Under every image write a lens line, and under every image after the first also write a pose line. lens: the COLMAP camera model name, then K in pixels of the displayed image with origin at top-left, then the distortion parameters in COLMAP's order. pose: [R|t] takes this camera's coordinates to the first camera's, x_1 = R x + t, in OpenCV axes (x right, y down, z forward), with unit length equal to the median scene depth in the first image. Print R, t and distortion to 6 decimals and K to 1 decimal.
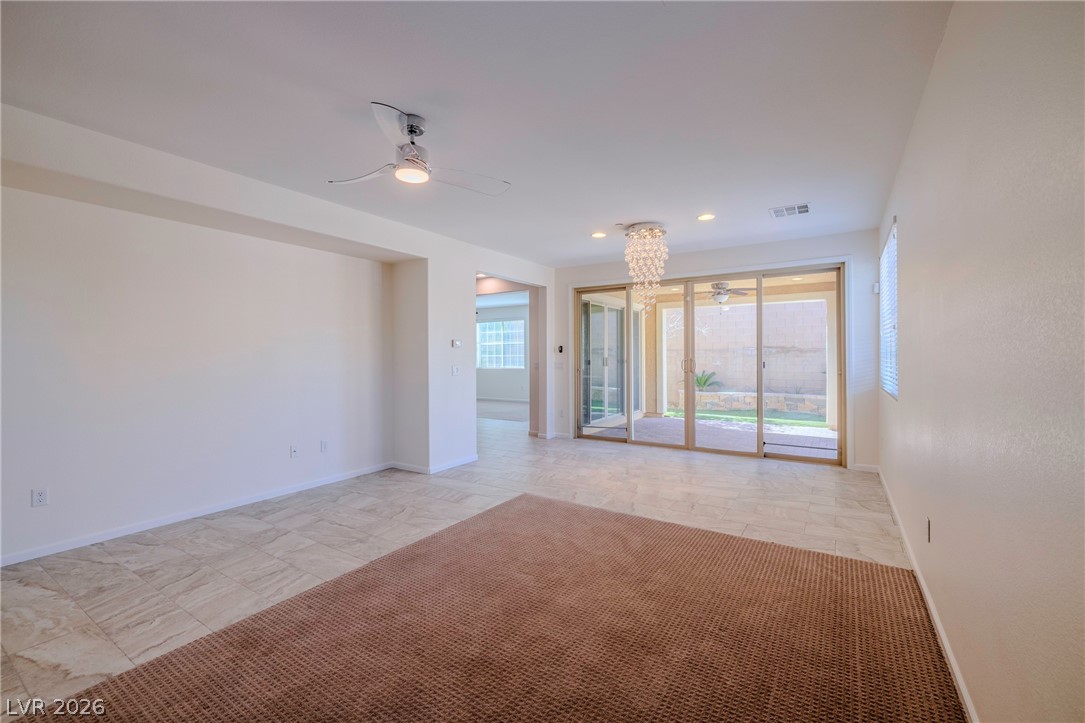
lens RADIAL K [[454.3, 0, 539.3], [0, 454.3, 354.3], [0, 0, 1]] dist [-0.002605, 0.000016]
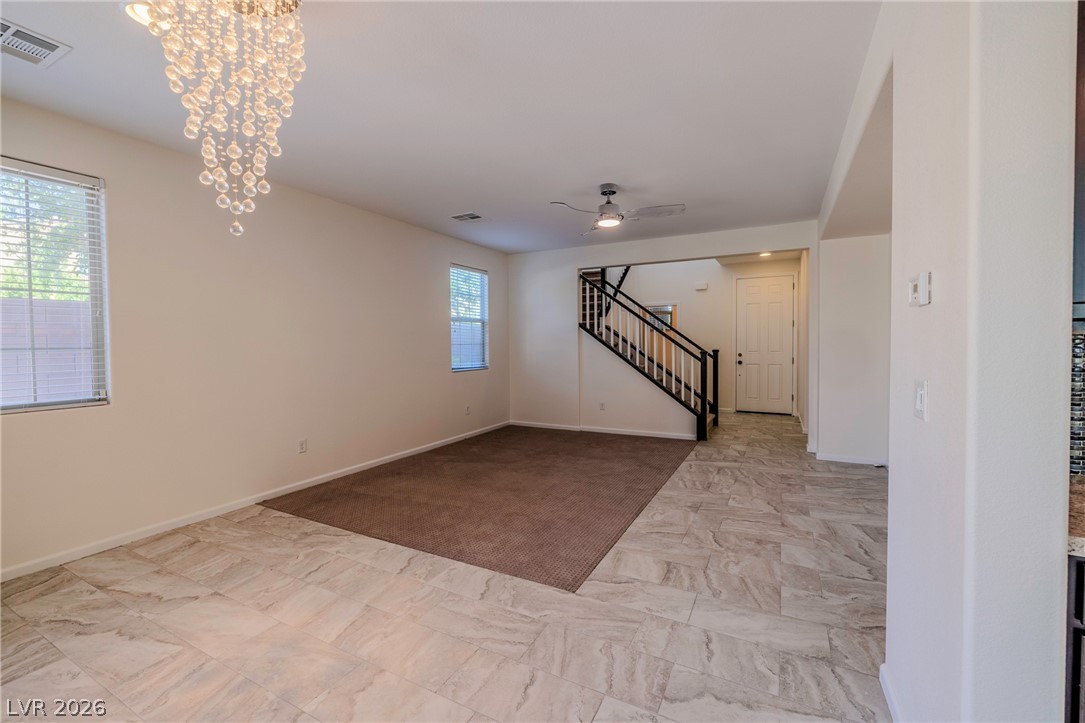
lens RADIAL K [[454.3, 0, 539.3], [0, 454.3, 354.3], [0, 0, 1]] dist [-0.002605, 0.000016]
pose [[-0.996049, 0.015066, -0.087516, 0.058019], [0.012953, 0.999612, 0.024663, 0.003126], [0.087854, 0.023432, -0.995858, 1.621594]]
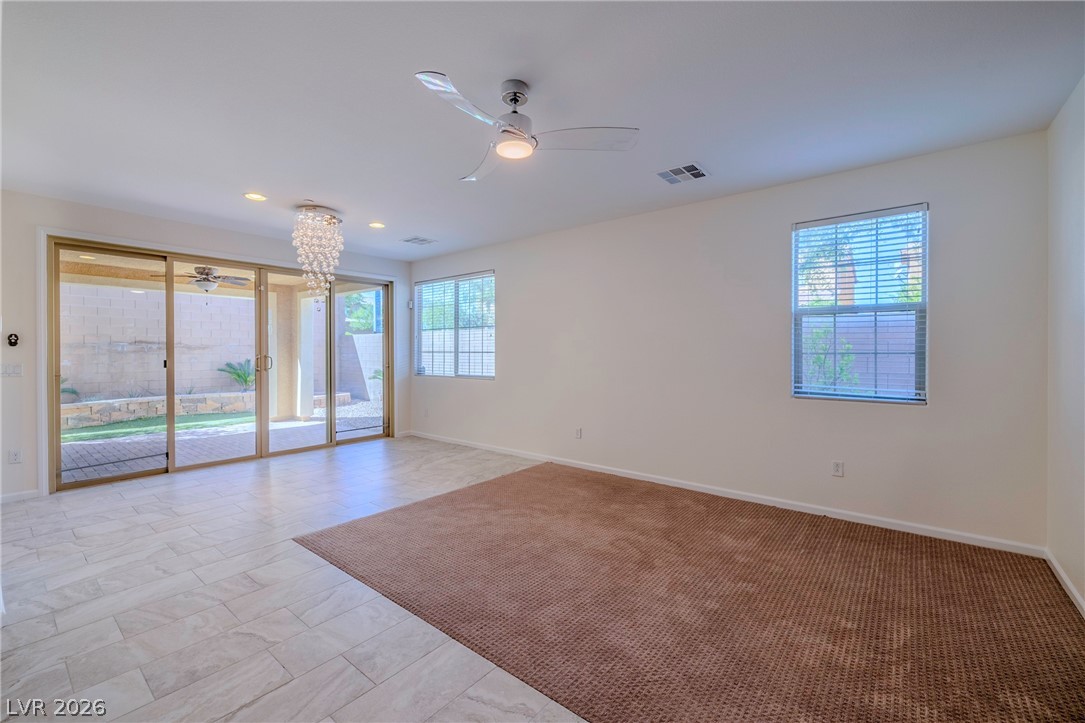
lens RADIAL K [[454.3, 0, 539.3], [0, 454.3, 354.3], [0, 0, 1]] dist [-0.002605, 0.000016]
pose [[0.104308, -0.002630, 0.994542, -0.755605], [-0.002872, 0.999992, 0.002946, 0.004656], [-0.994541, -0.003163, 0.104300, 0.555925]]
